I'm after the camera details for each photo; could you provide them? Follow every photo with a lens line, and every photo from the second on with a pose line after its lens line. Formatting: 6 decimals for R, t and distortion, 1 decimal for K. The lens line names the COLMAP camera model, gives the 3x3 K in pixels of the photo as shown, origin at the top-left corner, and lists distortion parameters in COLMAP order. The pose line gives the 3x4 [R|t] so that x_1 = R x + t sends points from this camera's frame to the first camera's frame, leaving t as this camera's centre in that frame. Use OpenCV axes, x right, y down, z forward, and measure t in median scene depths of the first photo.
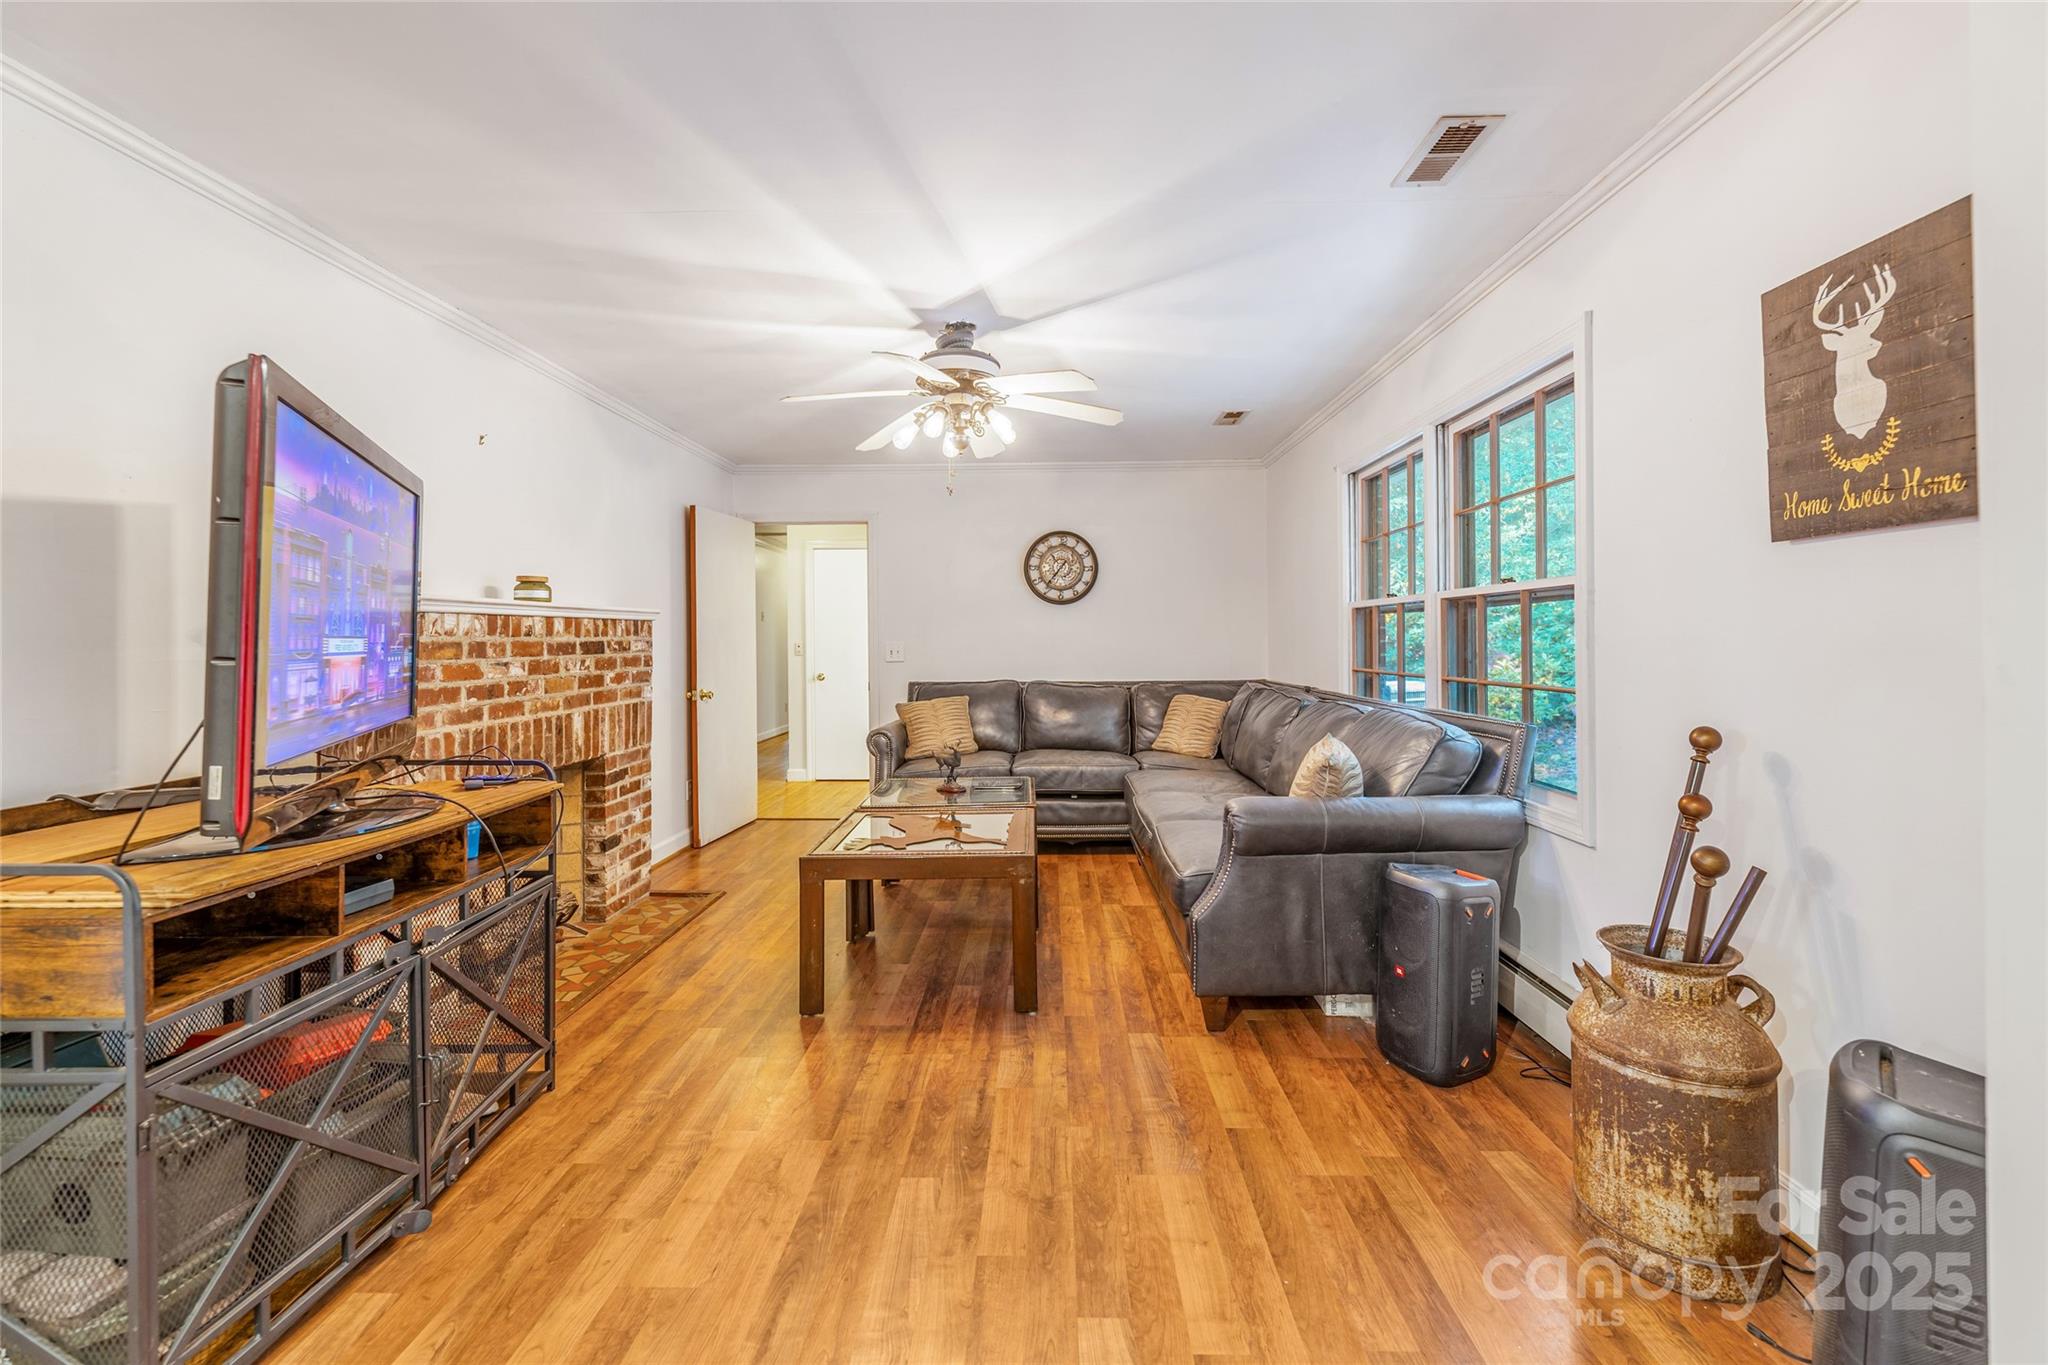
lens RADIAL K [[839.5, 0, 1053.9], [0, 839.5, 637.6], [0, 0, 1]] dist [0.002251, -0.001347]
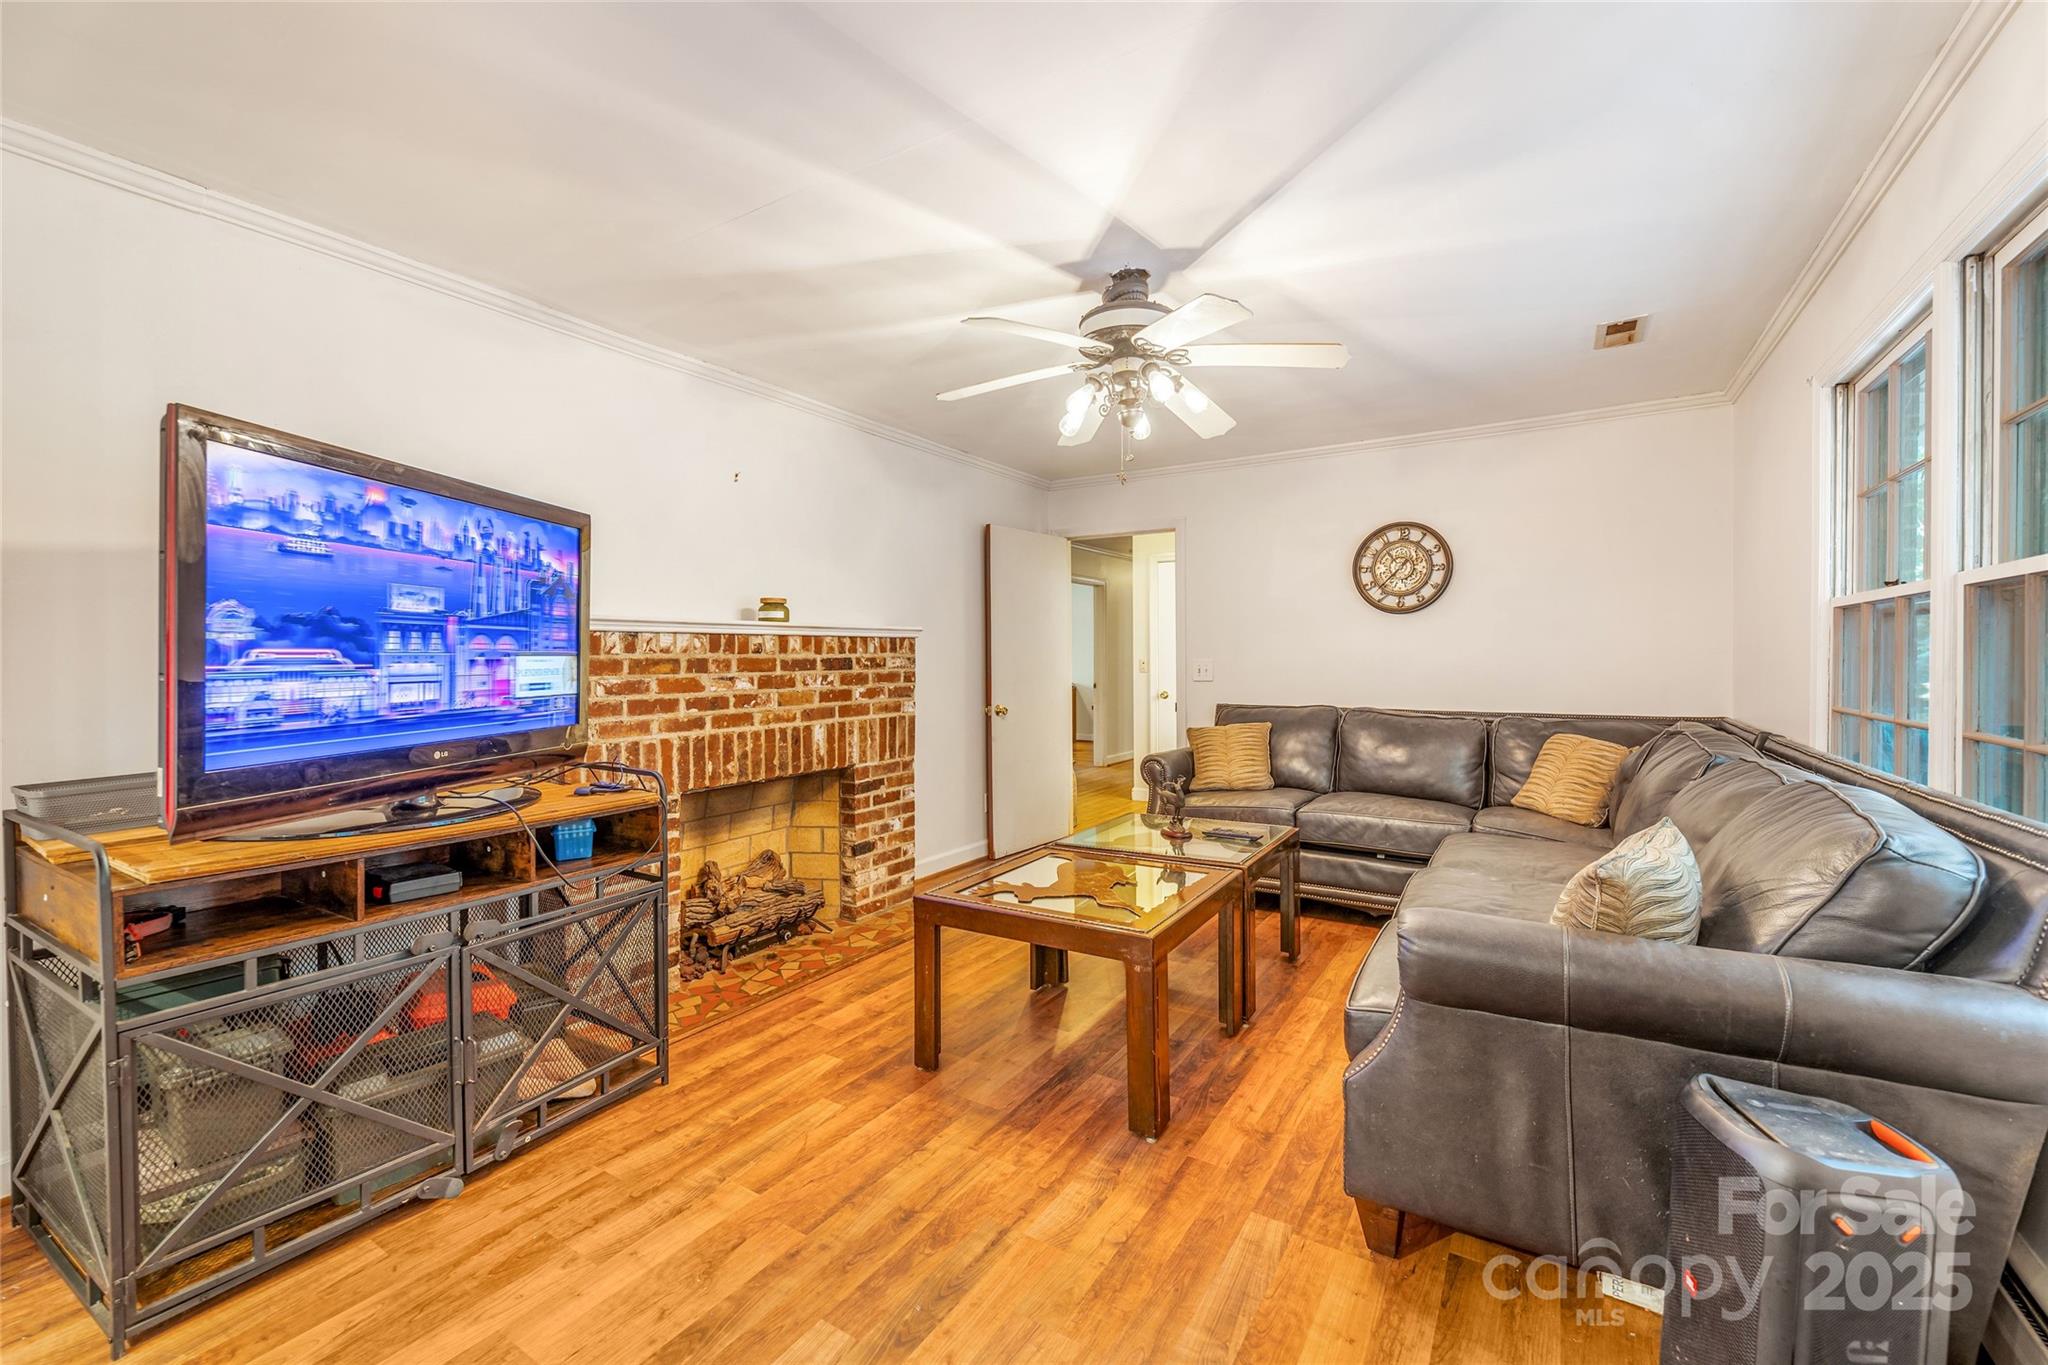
lens RADIAL K [[839.5, 0, 1043.3], [0, 839.5, 670.0], [0, 0, 1]] dist [0.002251, -0.001347]
pose [[0.855566, 0.011846, -0.517559, 0.236185], [-0.001414, 0.999788, 0.020546, -0.002666], [0.517692, -0.016847, 0.855401, 0.239720]]
